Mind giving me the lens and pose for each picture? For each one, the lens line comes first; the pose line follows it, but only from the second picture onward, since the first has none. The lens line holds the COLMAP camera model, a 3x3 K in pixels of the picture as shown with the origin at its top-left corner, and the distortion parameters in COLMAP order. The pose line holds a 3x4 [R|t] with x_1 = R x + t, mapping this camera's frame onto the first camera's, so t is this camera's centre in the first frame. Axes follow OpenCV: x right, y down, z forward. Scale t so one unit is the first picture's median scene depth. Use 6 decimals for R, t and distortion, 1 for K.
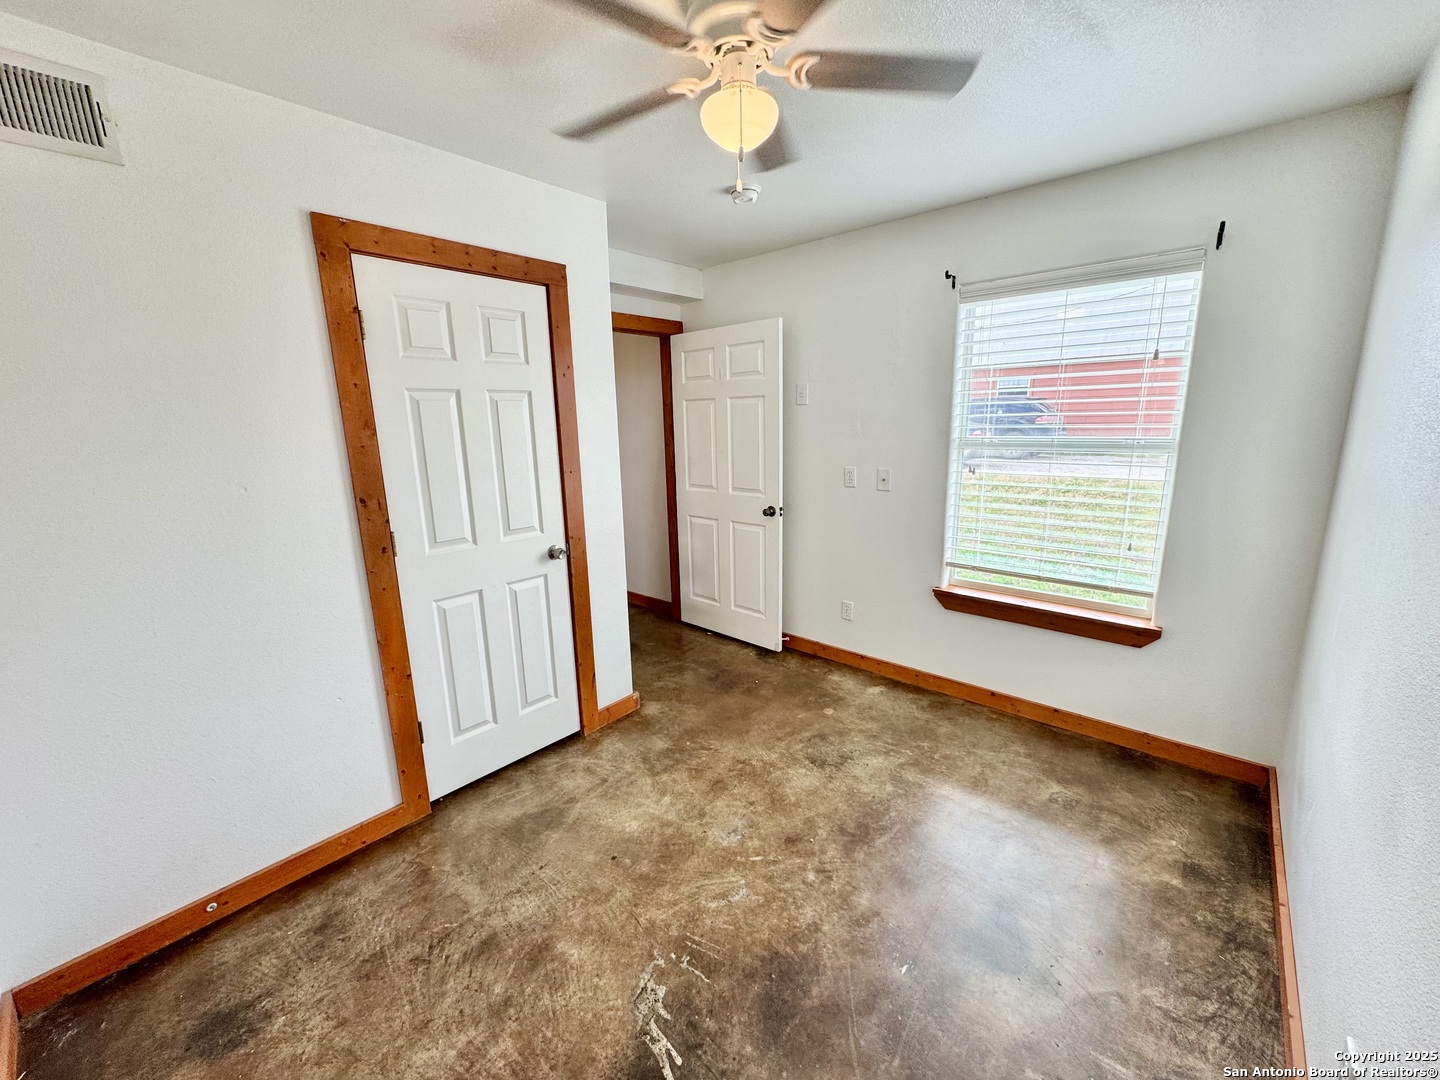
lens RADIAL K [[572.1, 0, 725.0], [0, 572.1, 540.0], [0, 0, 1]] dist [-0.003194, 0.000654]
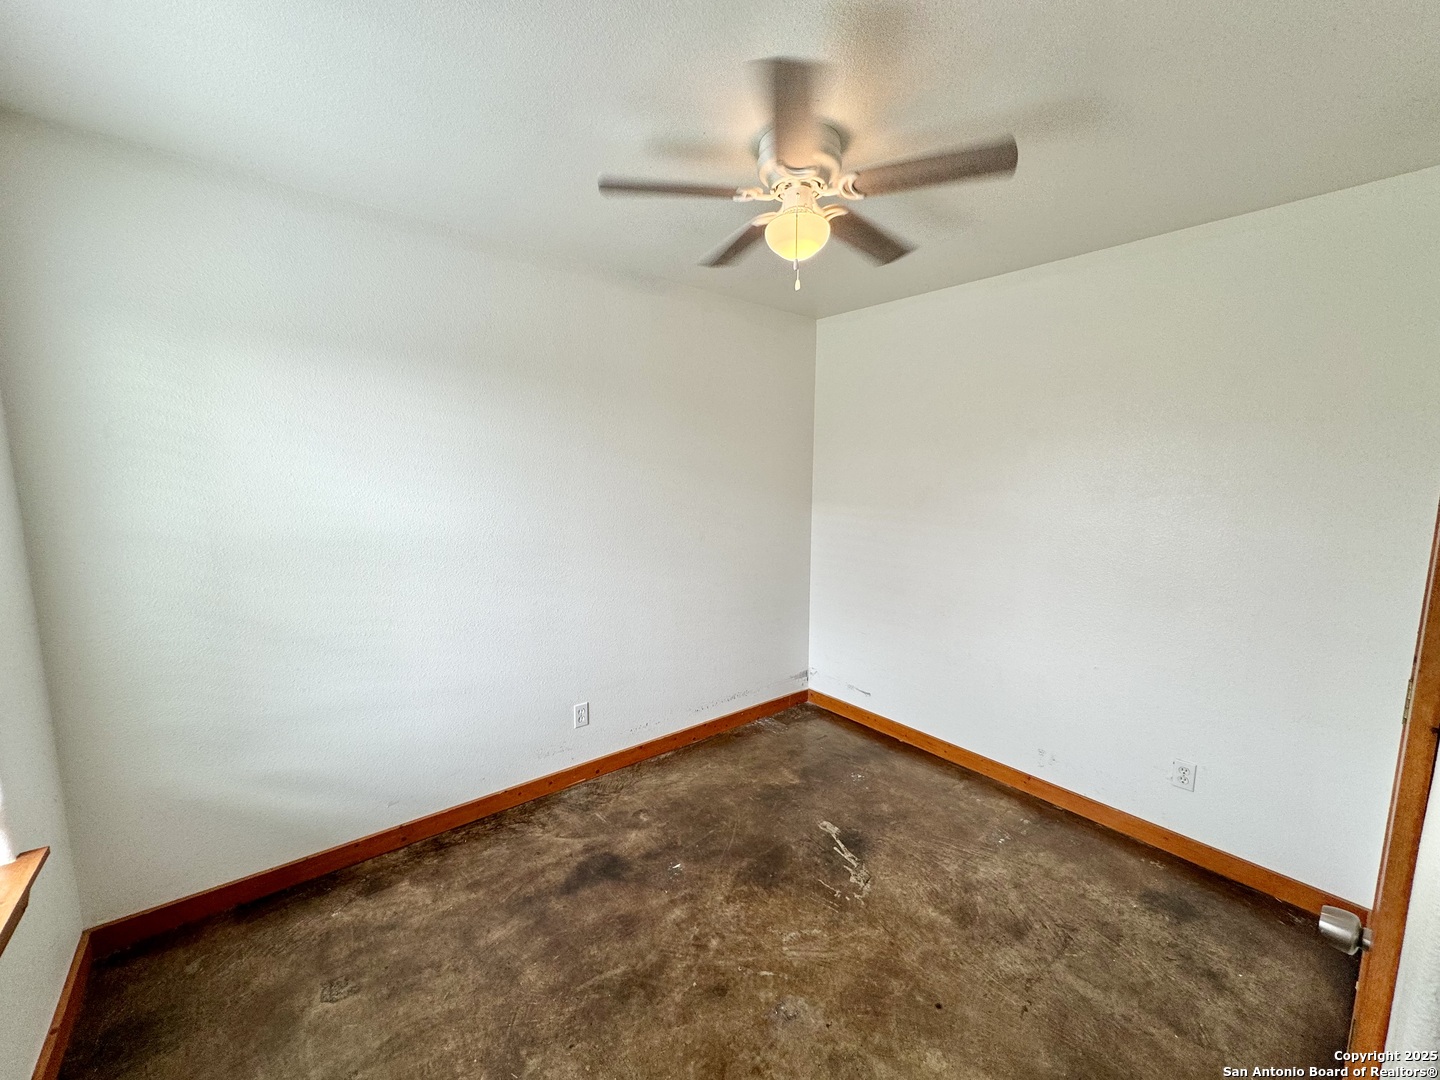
lens RADIAL K [[572.1, 0, 722.9], [0, 572.1, 536.5], [0, 0, 1]] dist [-0.003194, 0.000654]
pose [[-0.984850, -0.006411, 0.173292, -0.025915], [0.049468, 0.947408, 0.316181, -0.341497], [-0.166205, 0.319963, -0.932738, 1.537040]]
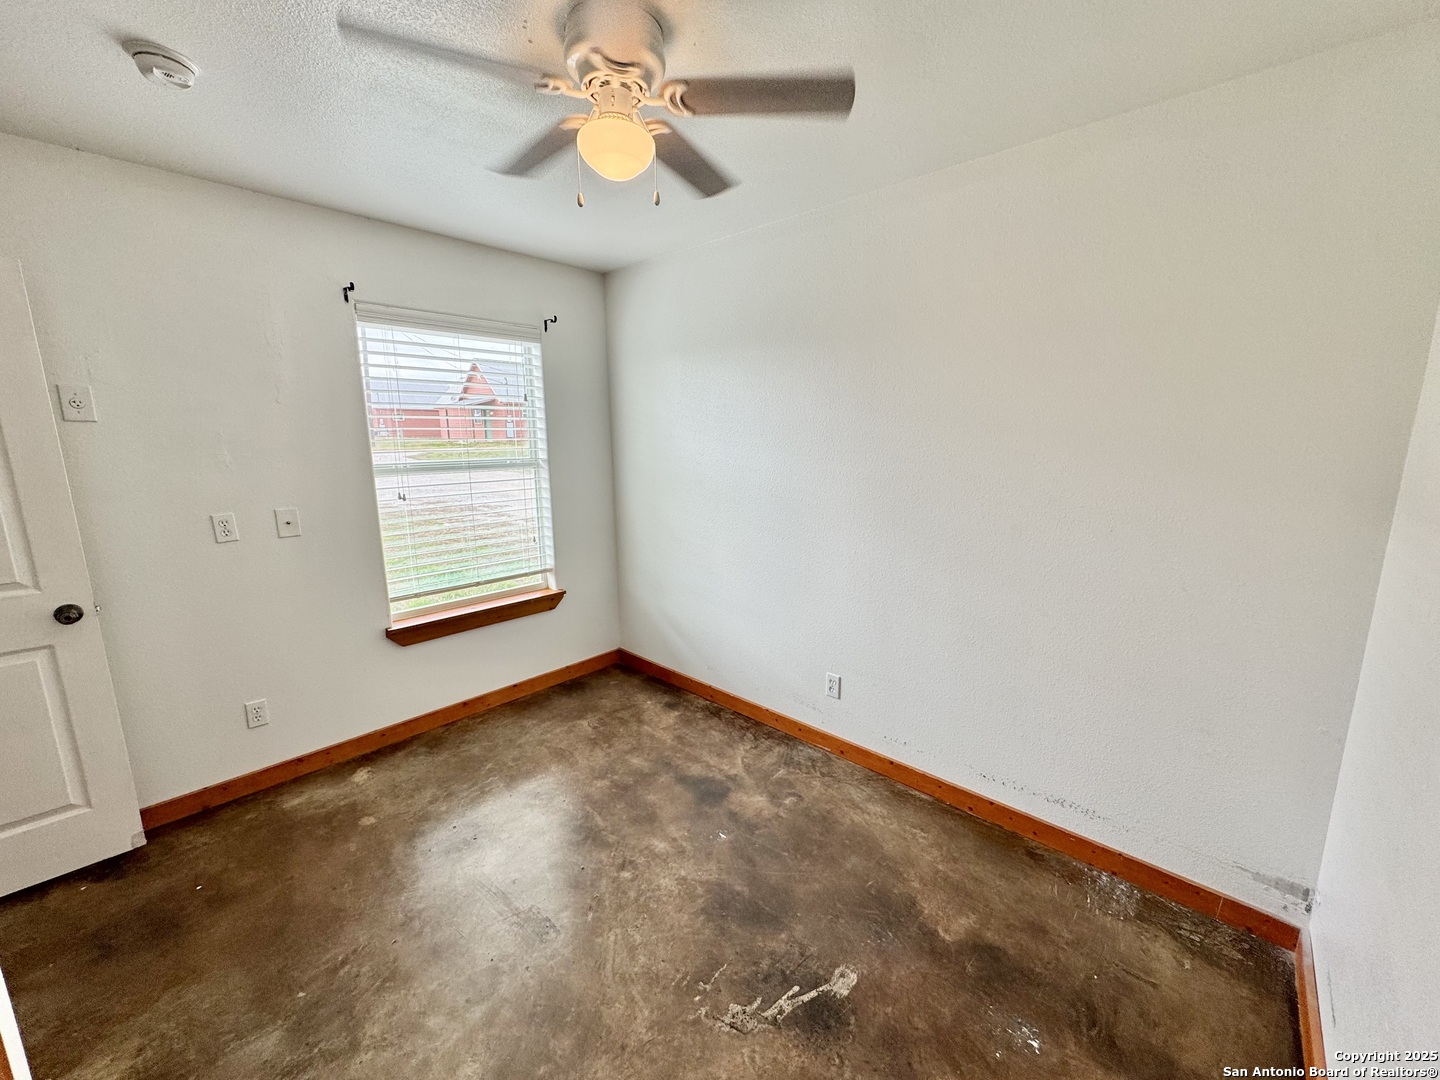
lens RADIAL K [[572.1, 0, 717.7], [0, 572.1, 540.6], [0, 0, 1]] dist [-0.003194, 0.000654]
pose [[0.034321, -0.164373, 0.985801, -0.708934], [0.212842, 0.964956, 0.153487, -0.117273], [-0.976484, 0.204552, 0.068104, 0.583812]]
